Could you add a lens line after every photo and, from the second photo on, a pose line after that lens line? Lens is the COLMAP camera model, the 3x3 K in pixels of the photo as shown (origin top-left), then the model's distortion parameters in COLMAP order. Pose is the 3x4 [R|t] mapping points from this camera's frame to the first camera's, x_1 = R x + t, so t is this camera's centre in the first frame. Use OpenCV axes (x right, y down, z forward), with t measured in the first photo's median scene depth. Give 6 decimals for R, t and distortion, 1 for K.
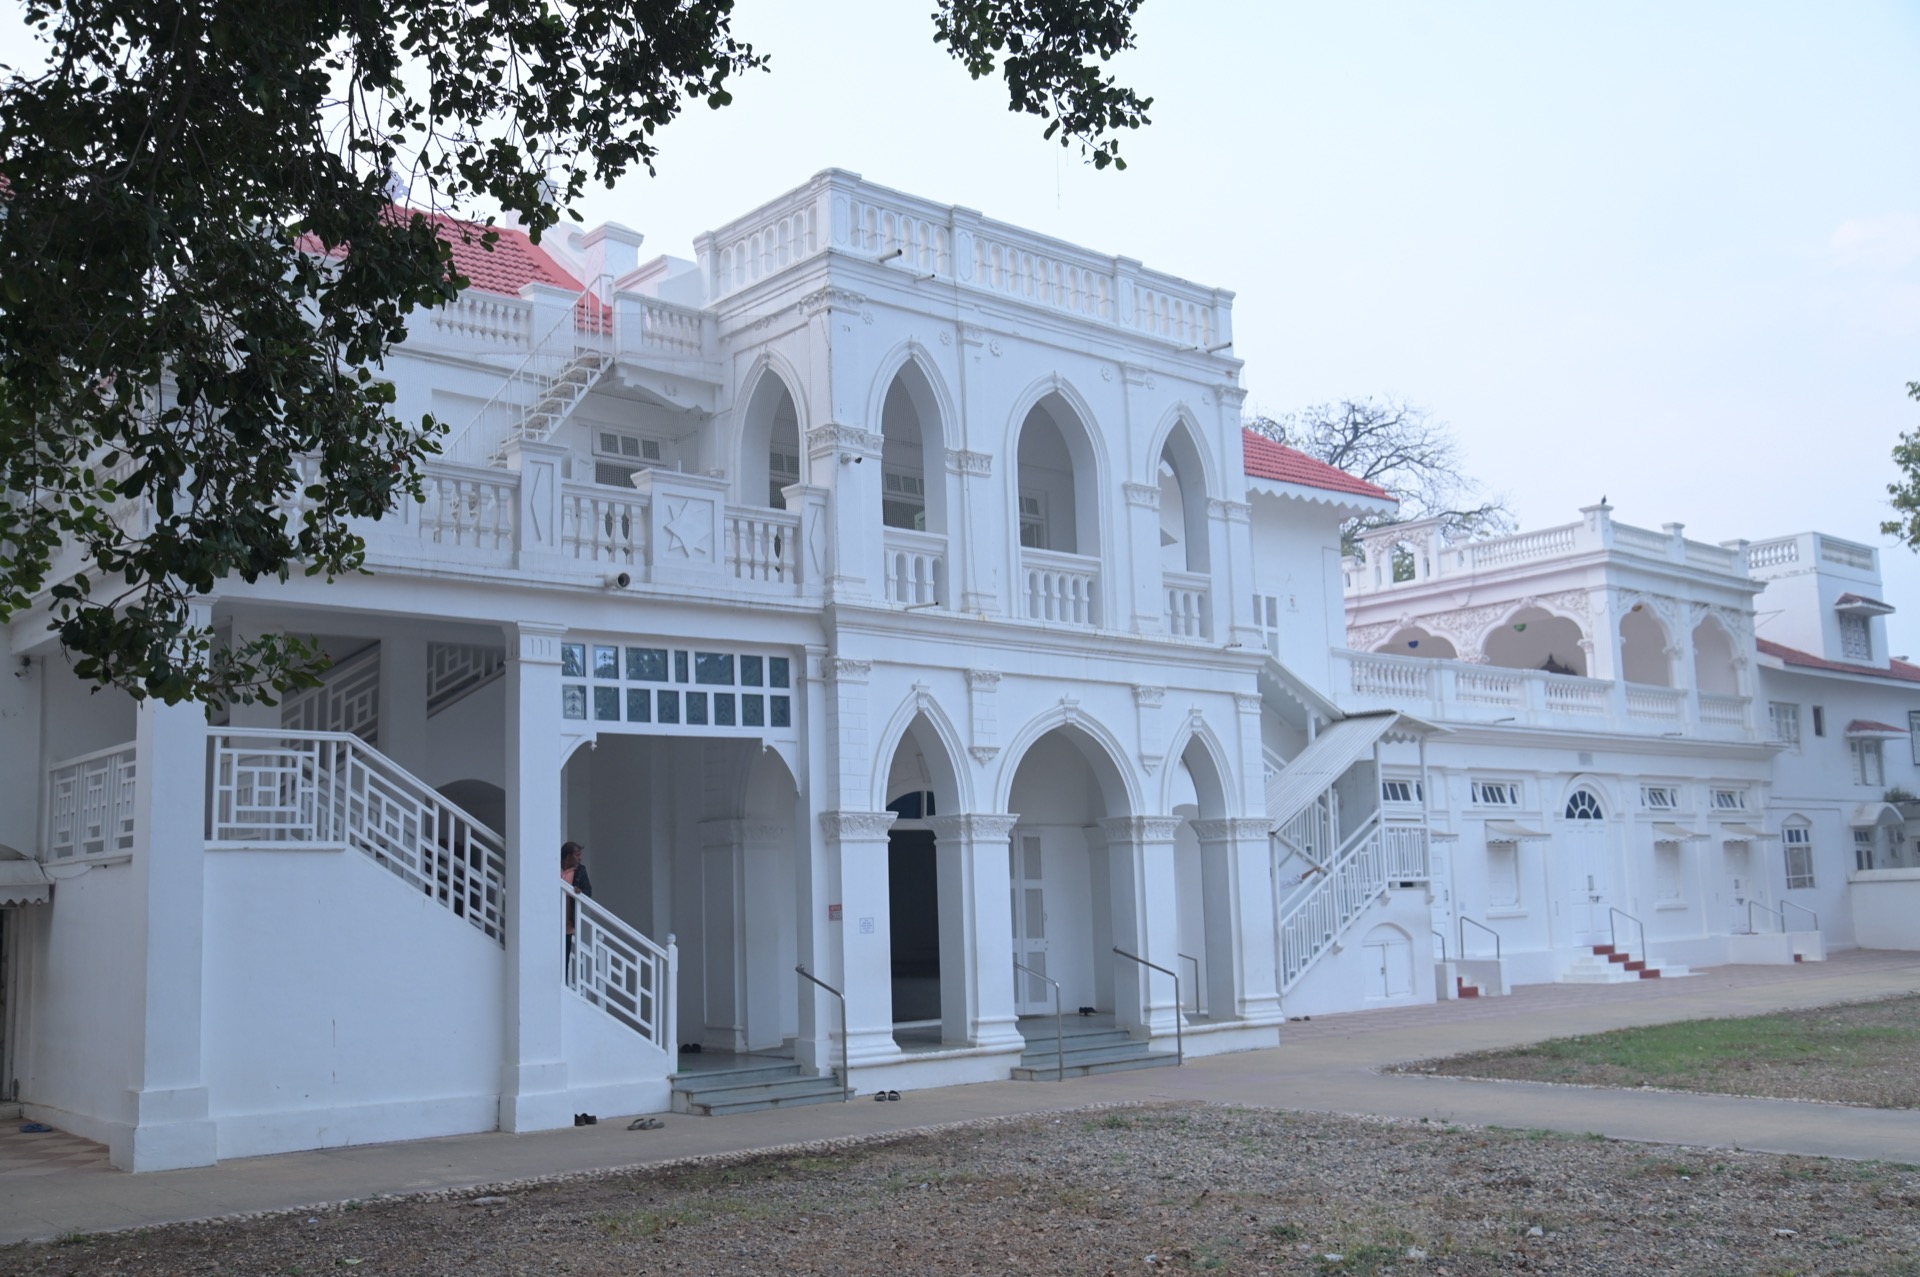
lens RADIAL K [[1810.7, 0, 960.0], [0, 1810.7, 638.5], [0, 0, 1]] dist [-0.013814, -0.002712]
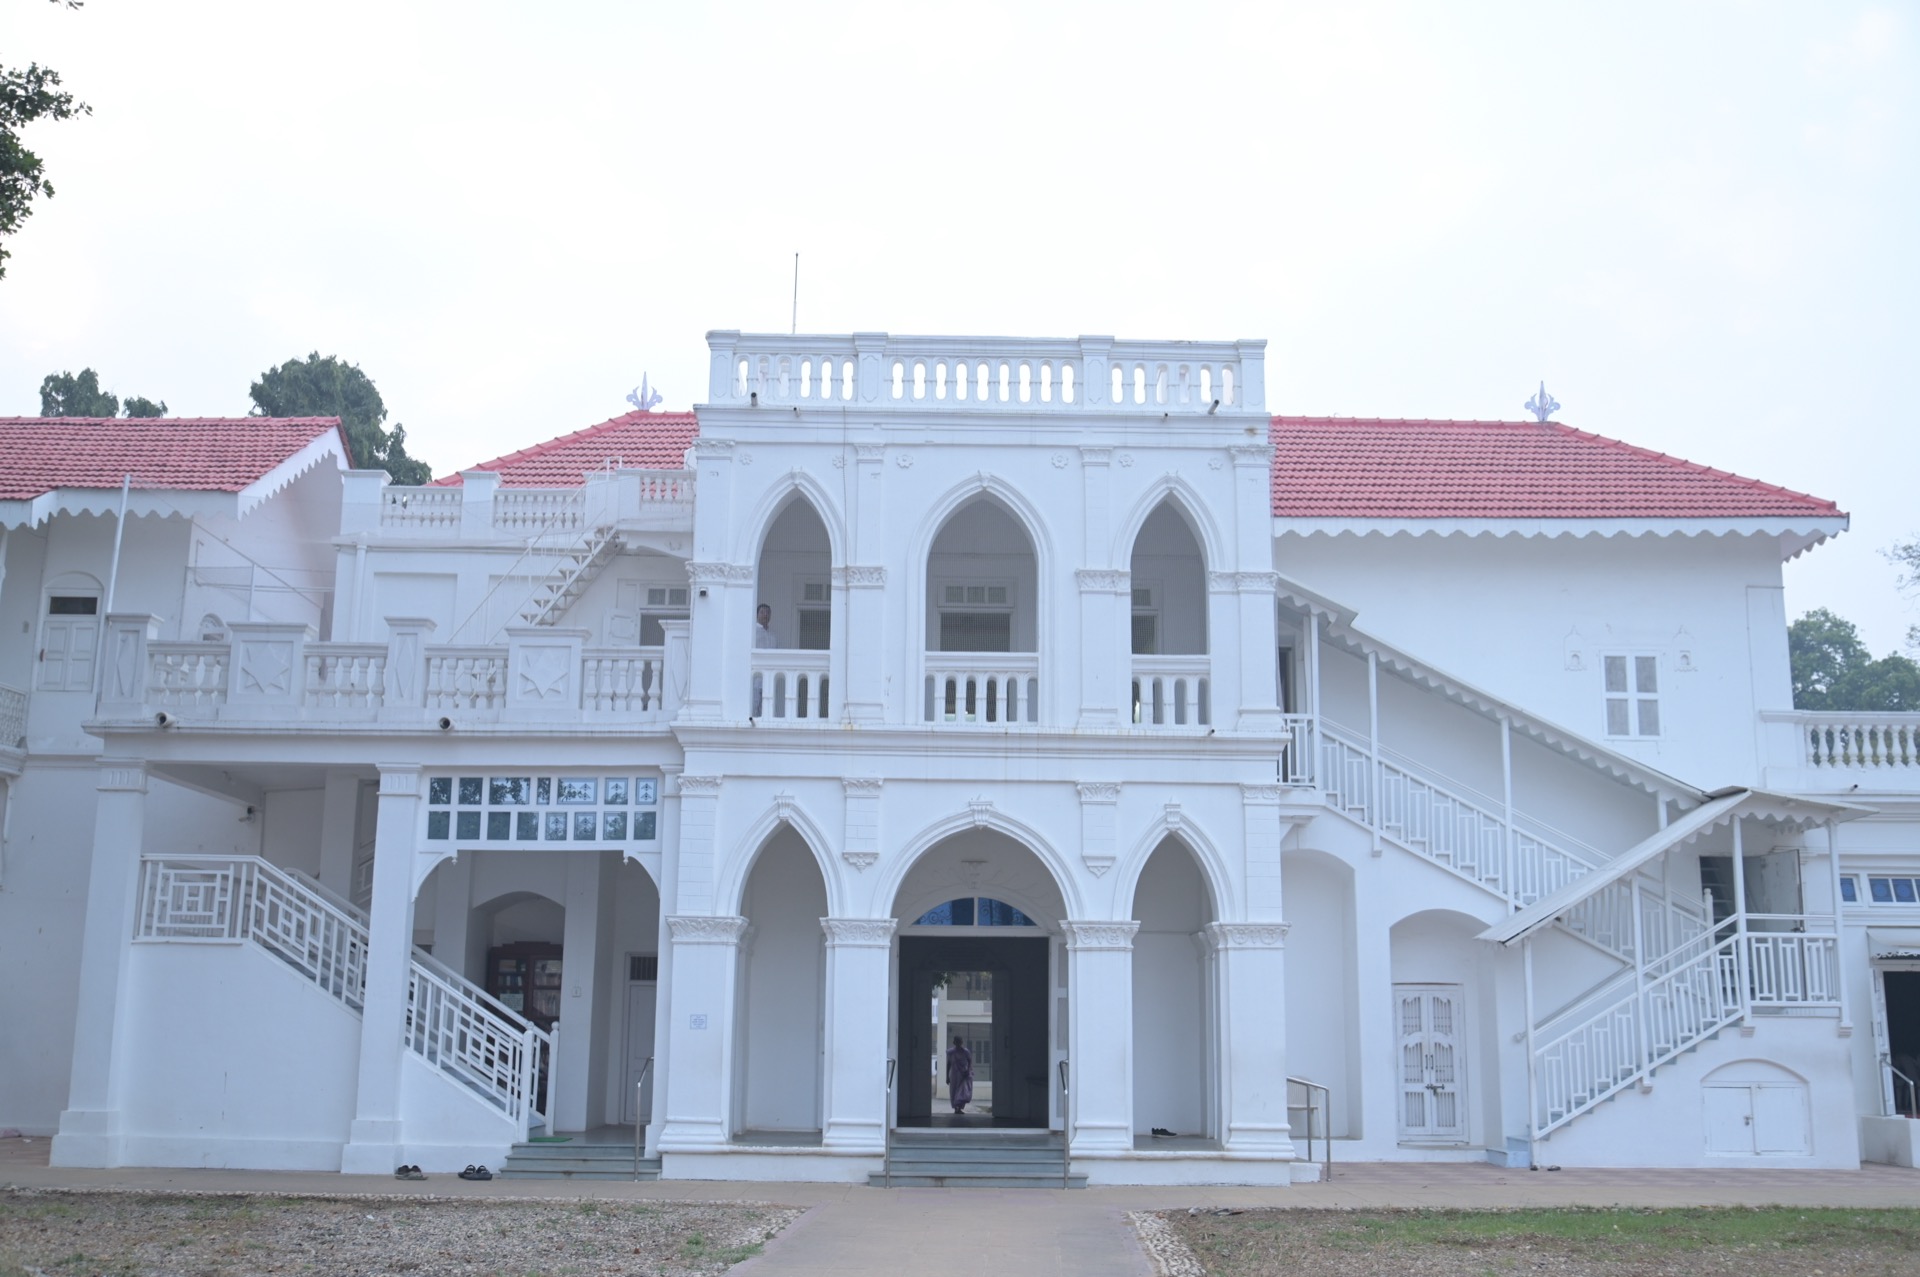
lens RADIAL K [[1866.0, 0, 960.0], [0, 1866.0, 638.5], [0, 0, 1]] dist [-0.028588, 0.003628]
pose [[0.755111, -0.101152, -0.647746, 0.795940], [0.062133, 0.994620, -0.082888, 0.032227], [0.652645, 0.022343, 0.757334, 0.250477]]
